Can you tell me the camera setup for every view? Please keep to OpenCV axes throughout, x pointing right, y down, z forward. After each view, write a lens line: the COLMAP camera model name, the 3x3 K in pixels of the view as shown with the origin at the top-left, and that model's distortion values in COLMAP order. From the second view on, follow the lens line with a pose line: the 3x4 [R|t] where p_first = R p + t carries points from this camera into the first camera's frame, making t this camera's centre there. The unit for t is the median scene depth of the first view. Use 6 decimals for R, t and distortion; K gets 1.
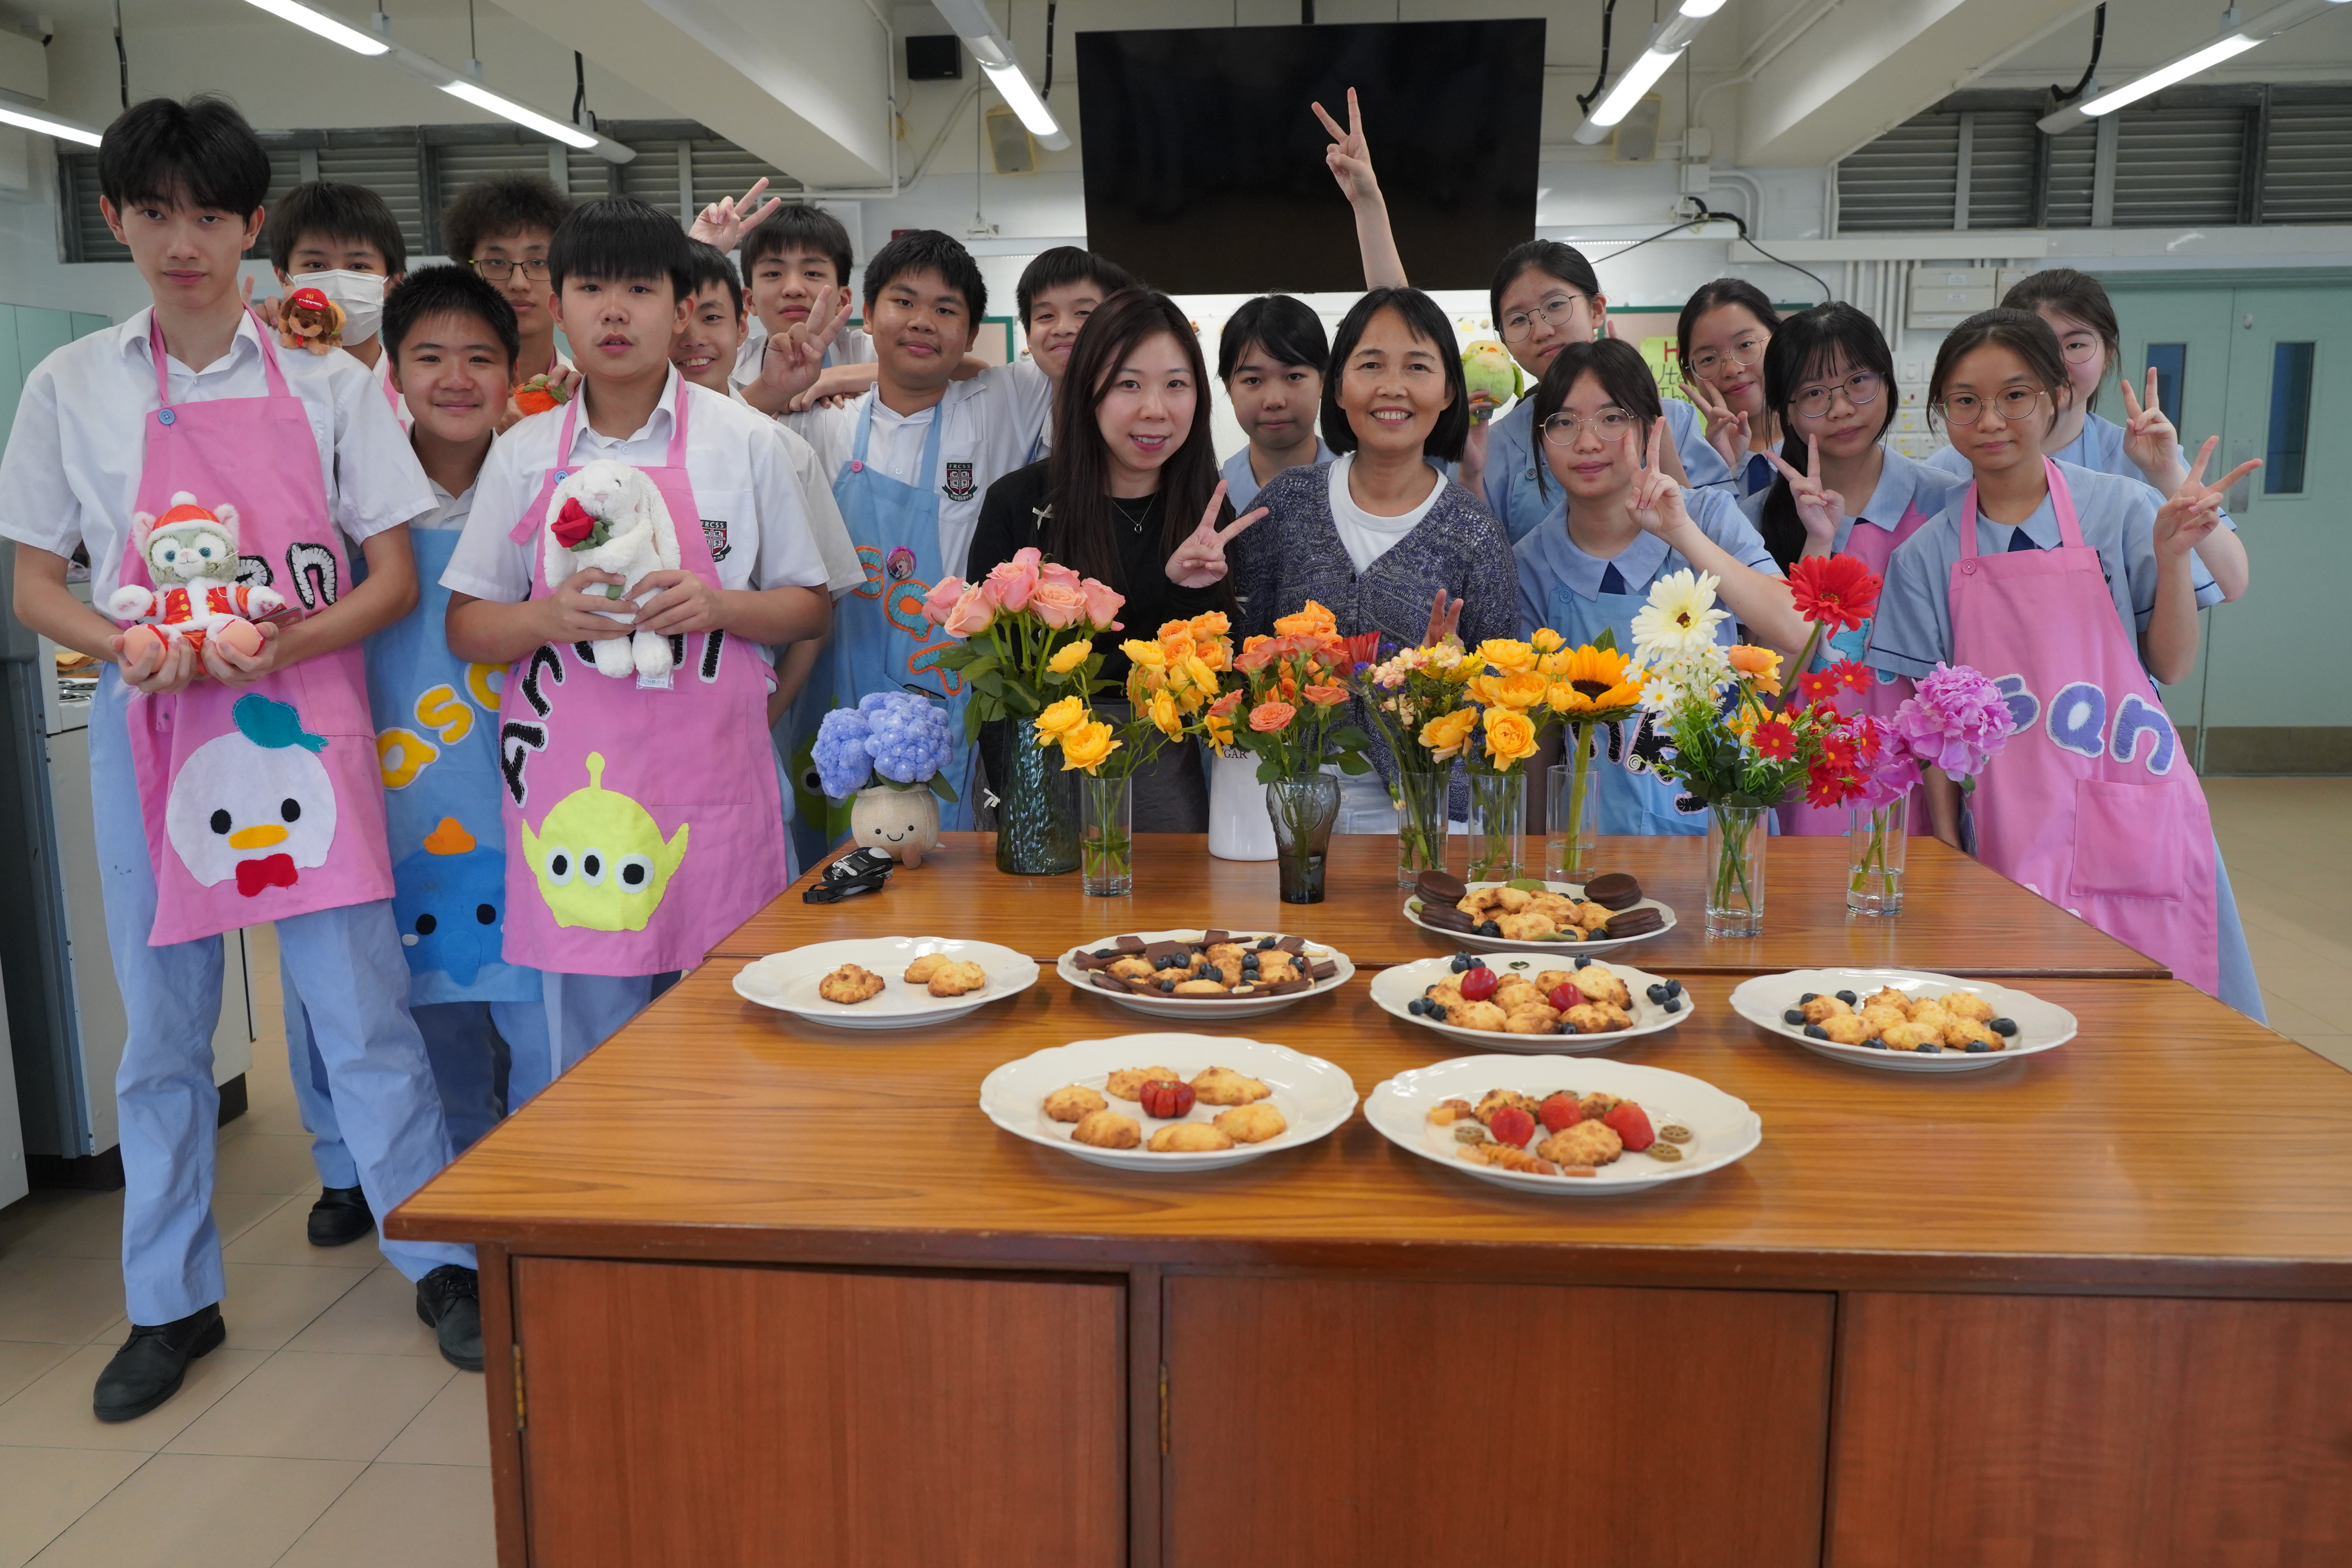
lens RADIAL K [[1889.1, 0, 1176.0], [0, 1889.1, 784.0], [0, 0, 1]] dist [-0.007523, 0.001508]
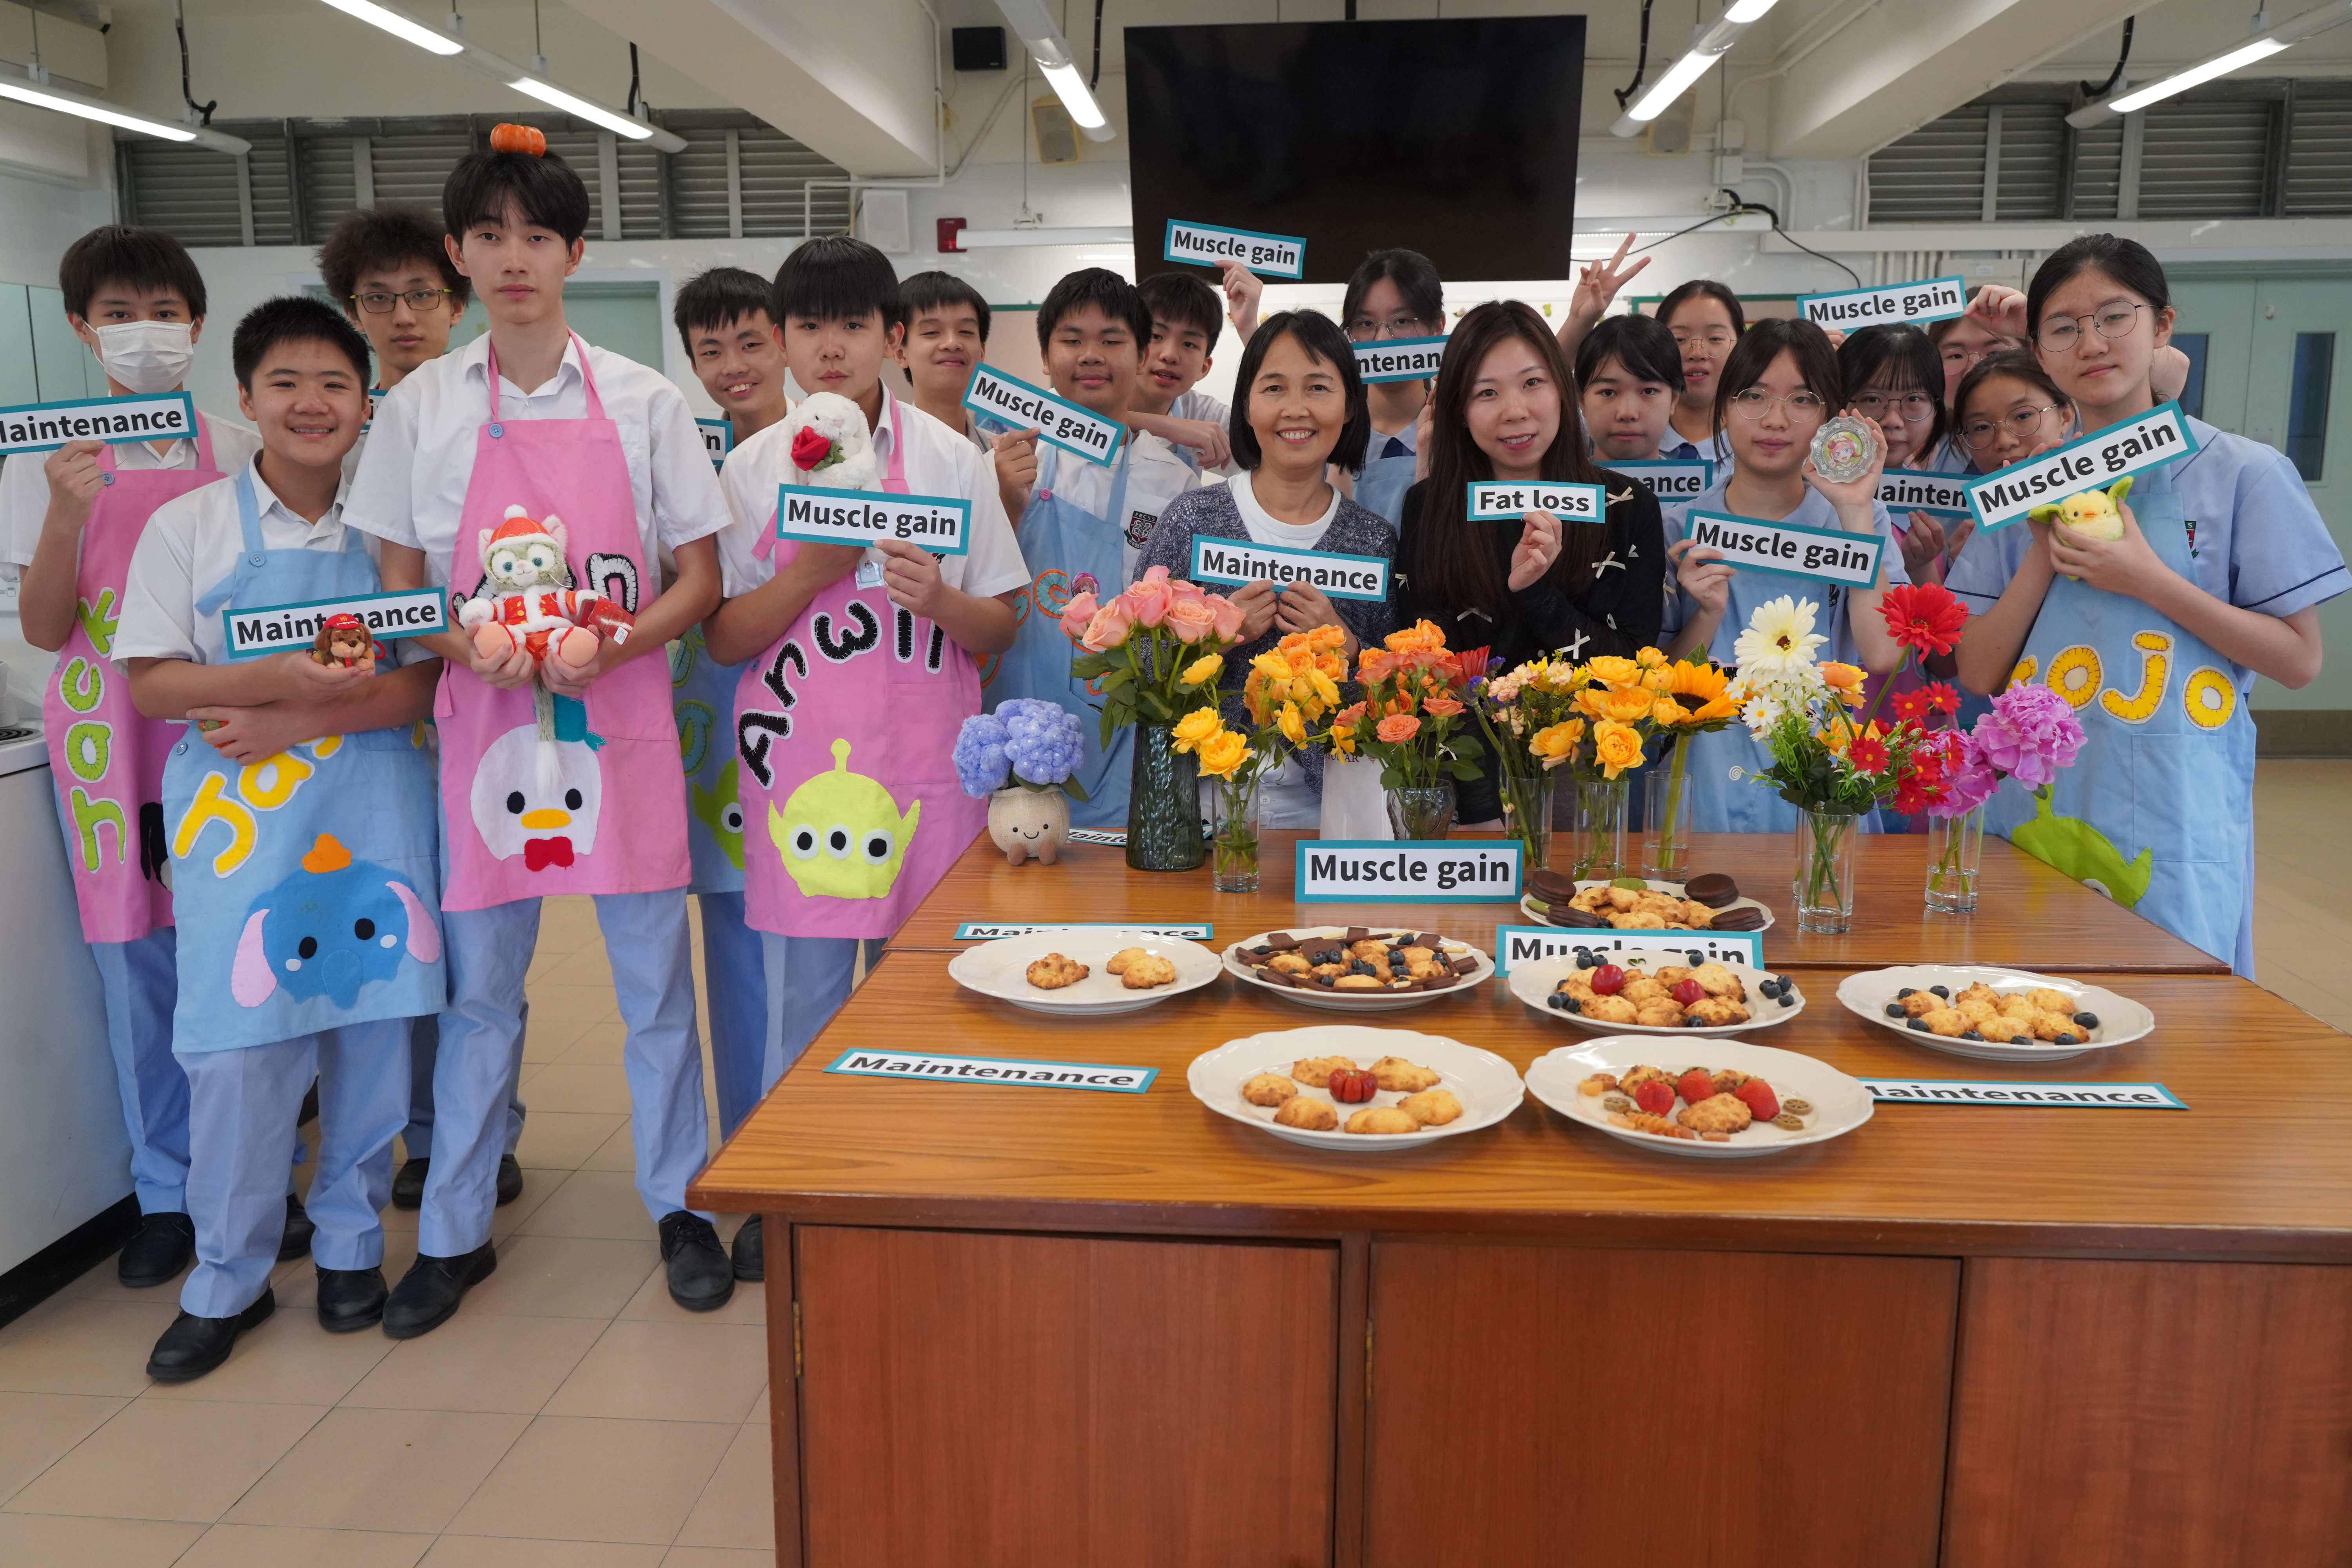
lens RADIAL K [[1901.6, 0, 1169.6], [0, 1901.6, 777.8], [0, 0, 1]] dist [-0.008765, 0.003064]
pose [[0.999998, 0.002107, 0.000080, -0.080096], [-0.002108, 0.999894, 0.014428, -0.022916], [-0.000049, -0.014428, 0.999896, -0.090359]]
